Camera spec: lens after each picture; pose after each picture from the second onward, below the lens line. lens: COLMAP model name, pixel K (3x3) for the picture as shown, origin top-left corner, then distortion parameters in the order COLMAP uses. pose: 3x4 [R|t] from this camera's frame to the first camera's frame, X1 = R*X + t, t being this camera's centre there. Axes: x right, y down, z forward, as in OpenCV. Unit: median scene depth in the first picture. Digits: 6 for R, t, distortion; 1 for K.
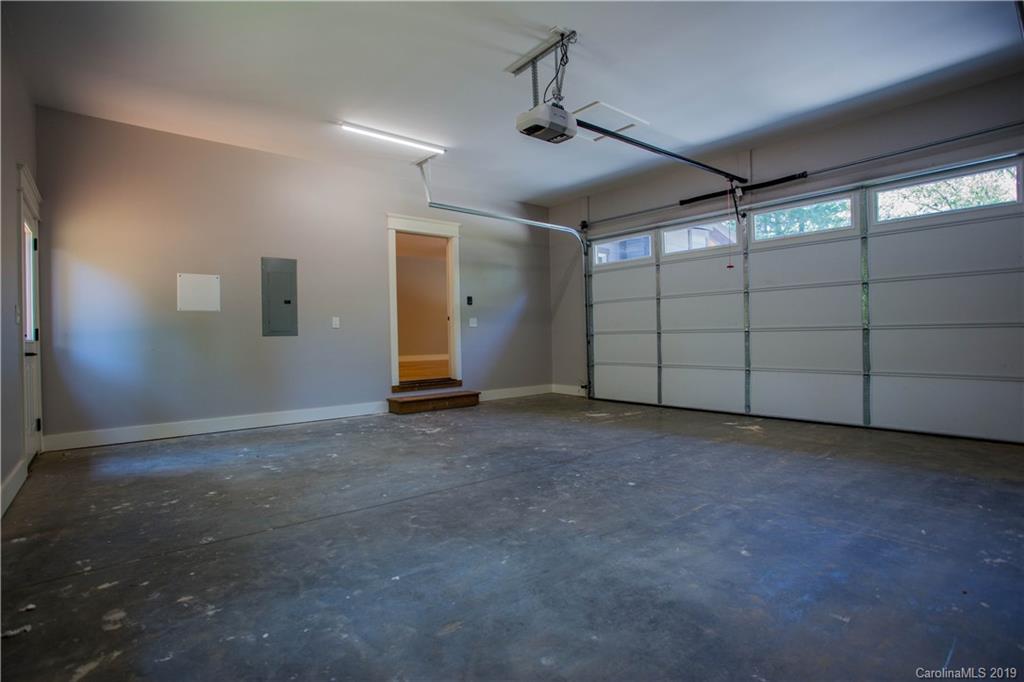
lens RADIAL K [[497.4, 0, 509.1], [0, 497.4, 339.5], [0, 0, 1]] dist [-0.048578, 0.011316]
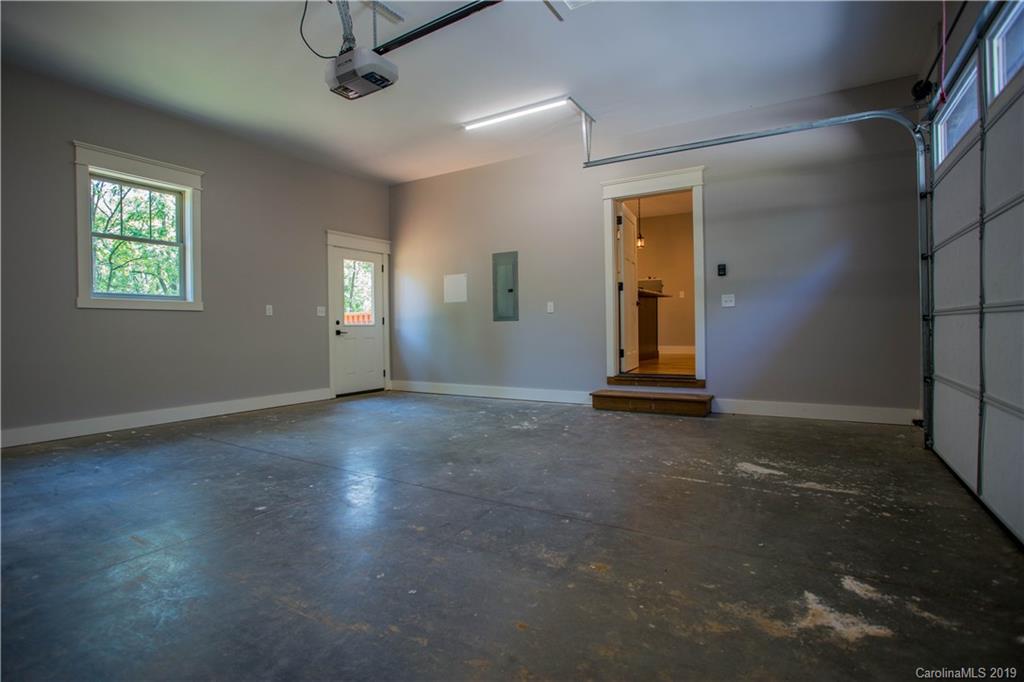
lens RADIAL K [[497.4, 0, 509.6], [0, 497.4, 337.9], [0, 0, 1]] dist [-0.048578, 0.011316]
pose [[0.341564, 0.031919, -0.939316, 0.536120], [0.001847, 0.999398, 0.034633, -0.006921], [0.939857, -0.013564, 0.341300, 0.527991]]
